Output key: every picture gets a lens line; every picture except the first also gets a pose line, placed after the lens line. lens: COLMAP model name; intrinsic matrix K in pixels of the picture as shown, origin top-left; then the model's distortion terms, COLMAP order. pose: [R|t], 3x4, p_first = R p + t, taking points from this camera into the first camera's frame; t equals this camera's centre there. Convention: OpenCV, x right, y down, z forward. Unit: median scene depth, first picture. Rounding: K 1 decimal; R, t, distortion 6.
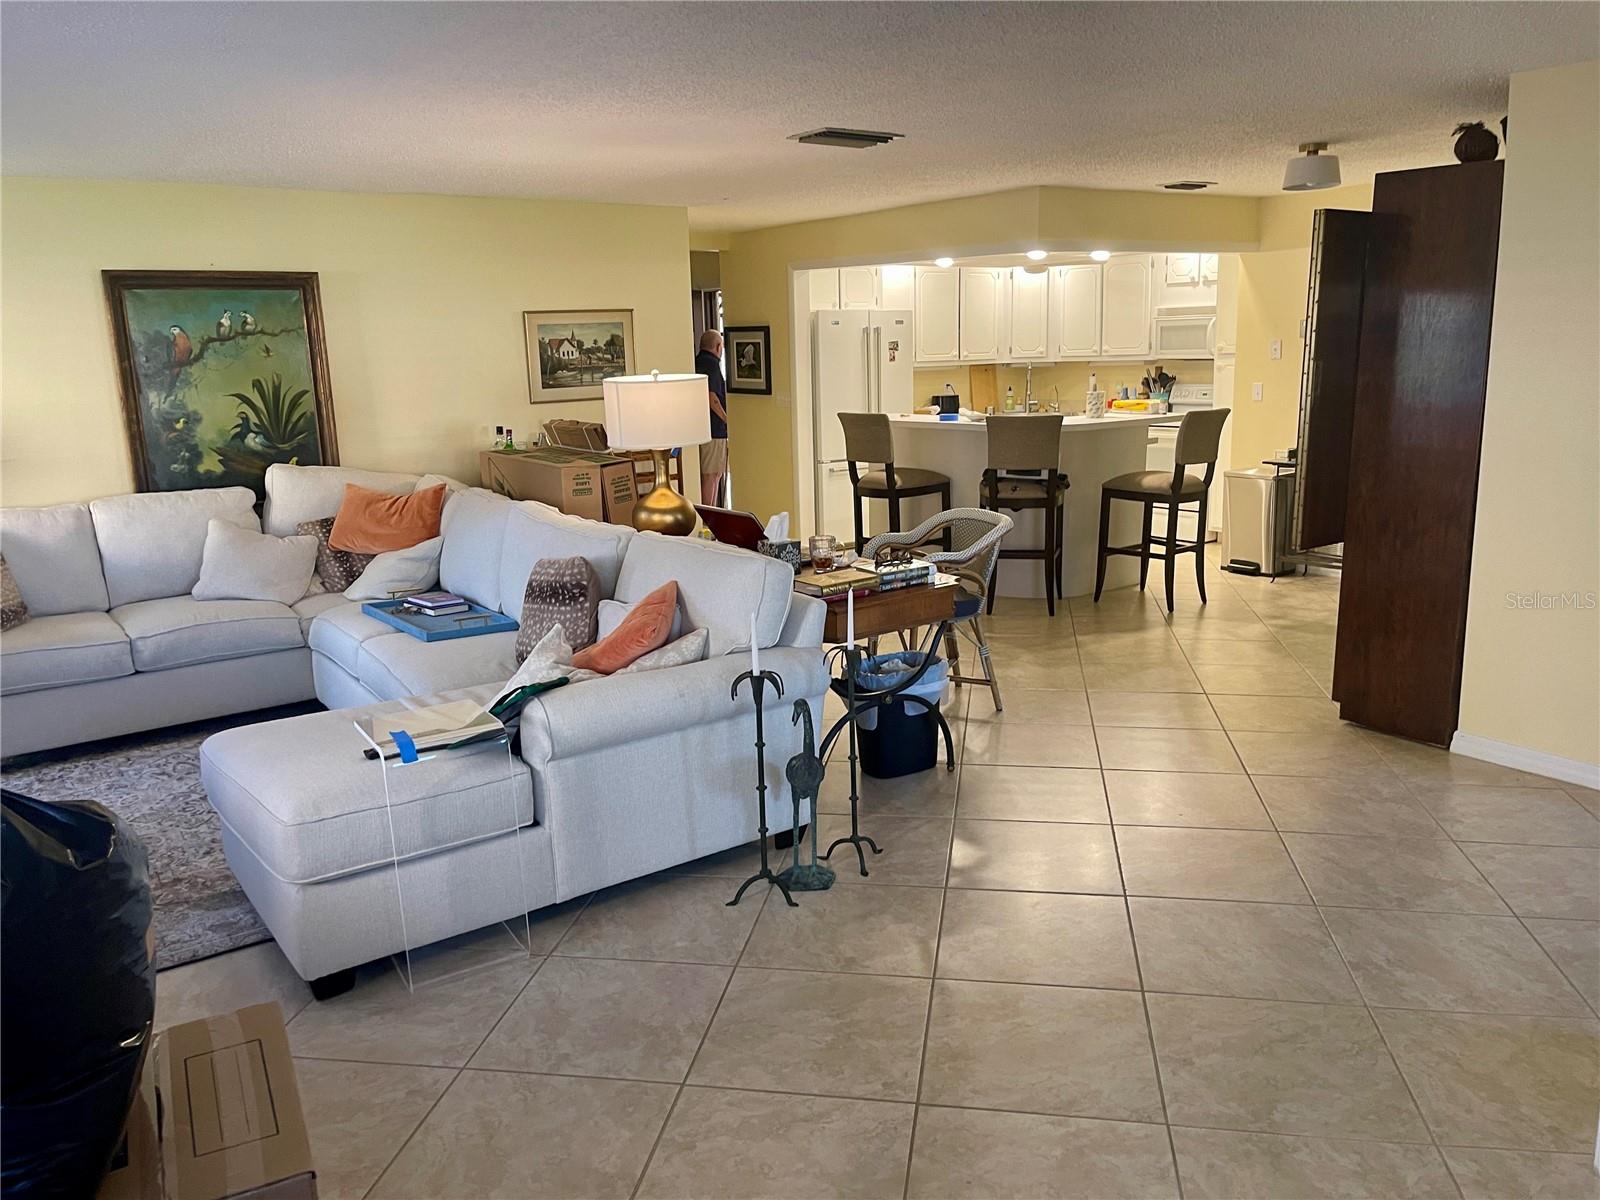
lens RADIAL K [[1187.1, 0, 800.0], [0, 1187.1, 600.0], [0, 0, 1]] dist [0.001920, -0.008254]
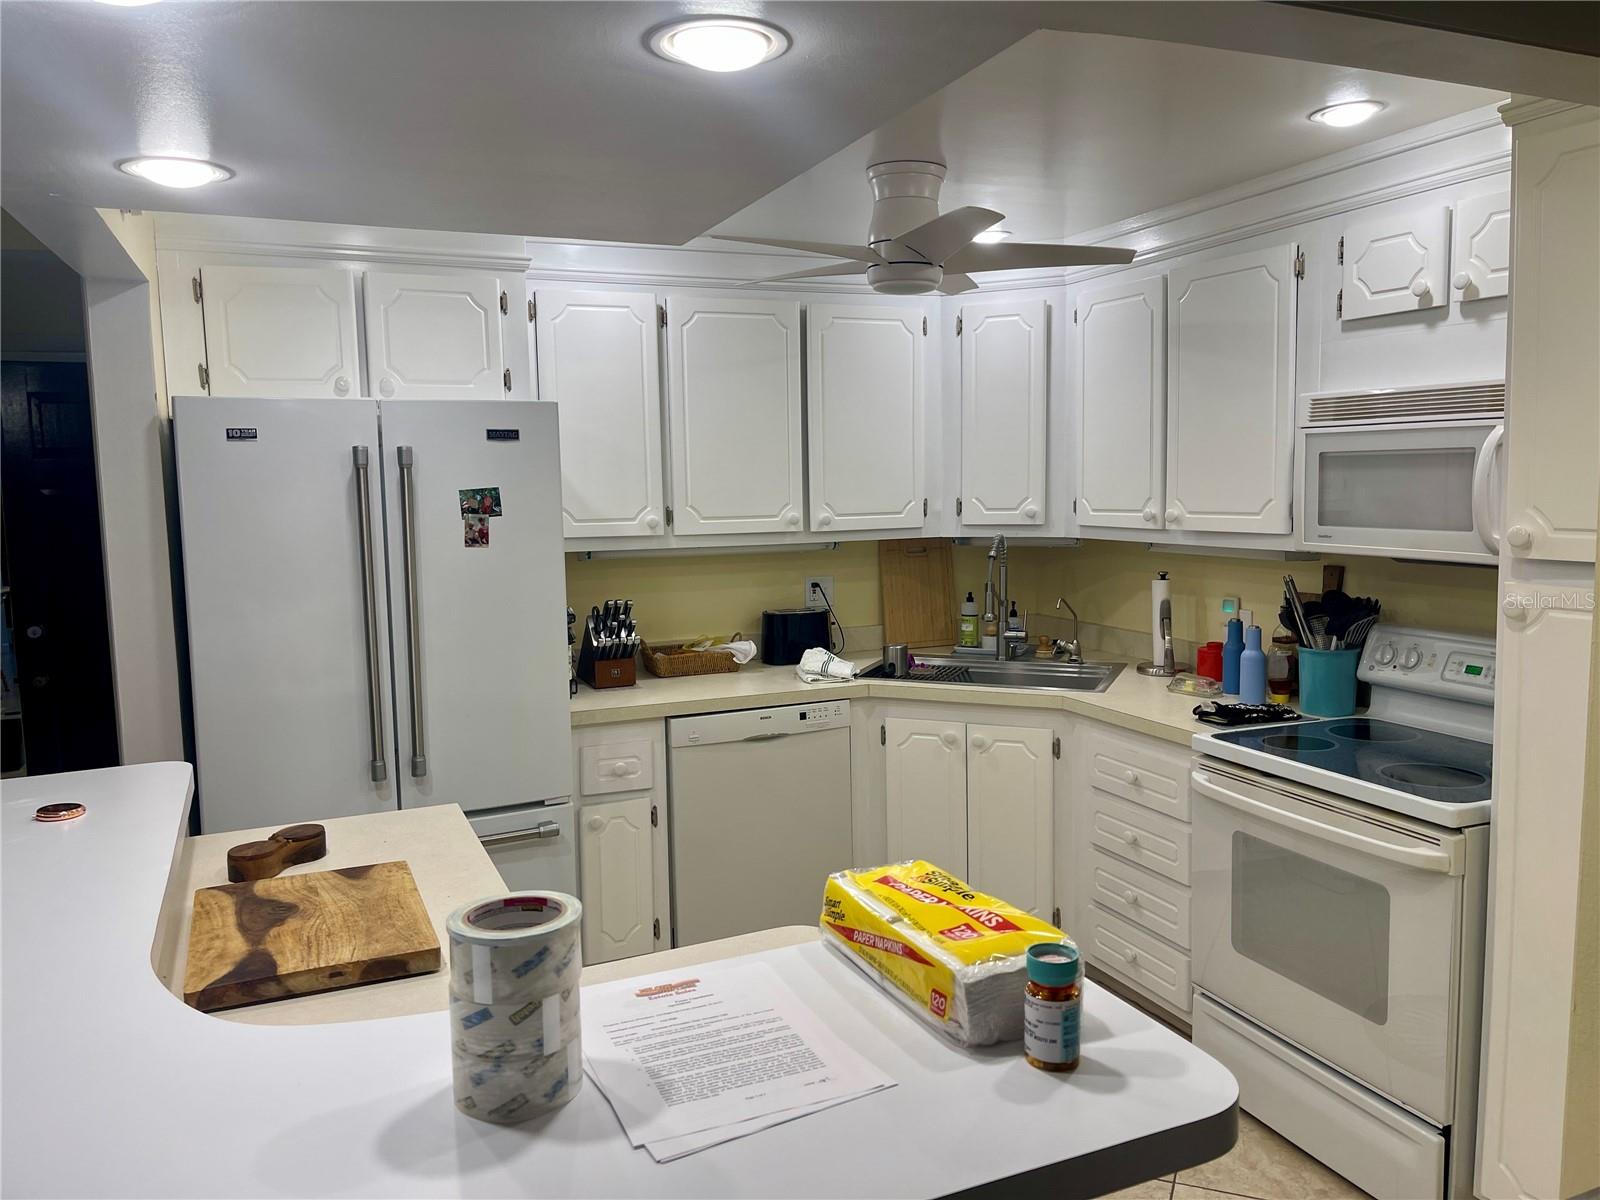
lens RADIAL K [[1187.1, 0, 800.0], [0, 1187.1, 600.0], [0, 0, 1]] dist [0.001920, -0.008254]
pose [[0.975330, 0.035724, -0.217842, 0.233007], [-0.057108, 0.994057, -0.092674, -0.150092], [0.213237, 0.102828, 0.971574, 0.648995]]
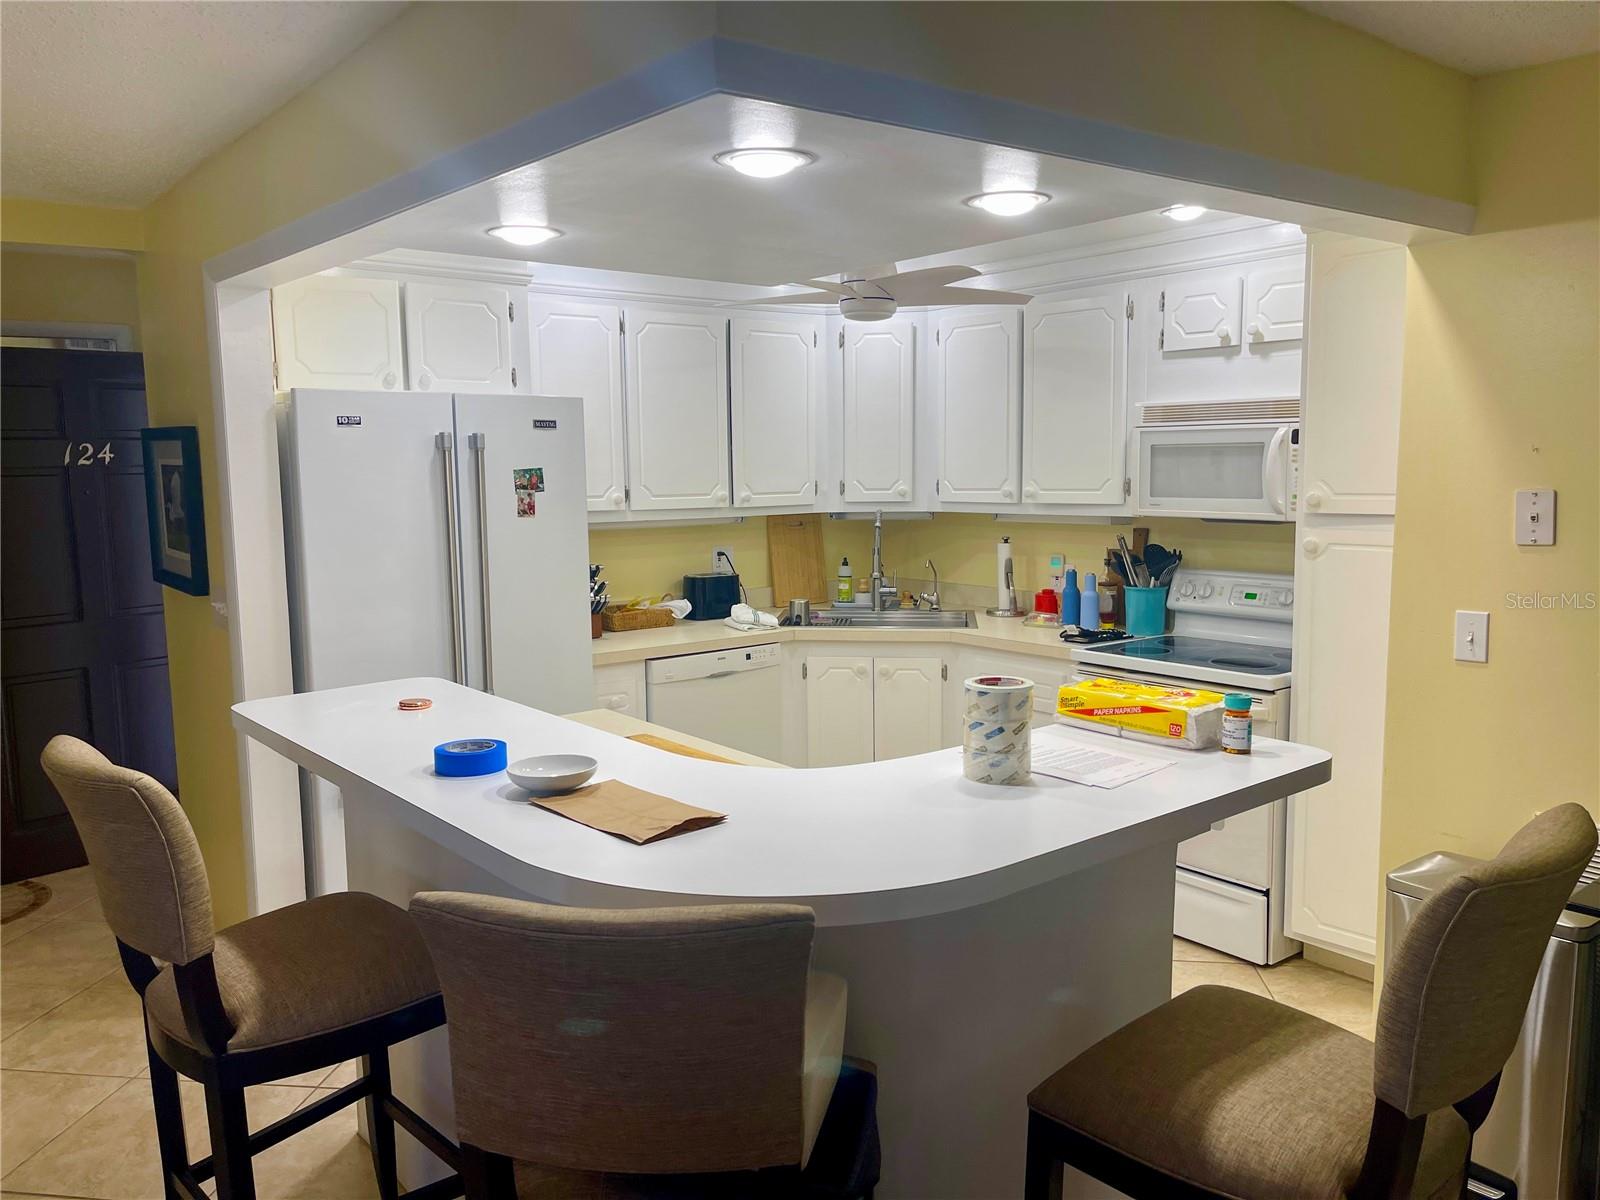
lens RADIAL K [[1181.3, 0, 783.5], [0, 1181.3, 604.5], [0, 0, 1]] dist [0.005597, -0.002205]
pose [[0.998846, 0.011676, 0.046588, 0.141436], [-0.007357, 0.995748, -0.091826, -0.125435], [-0.047462, 0.091378, 0.994685, 0.554101]]
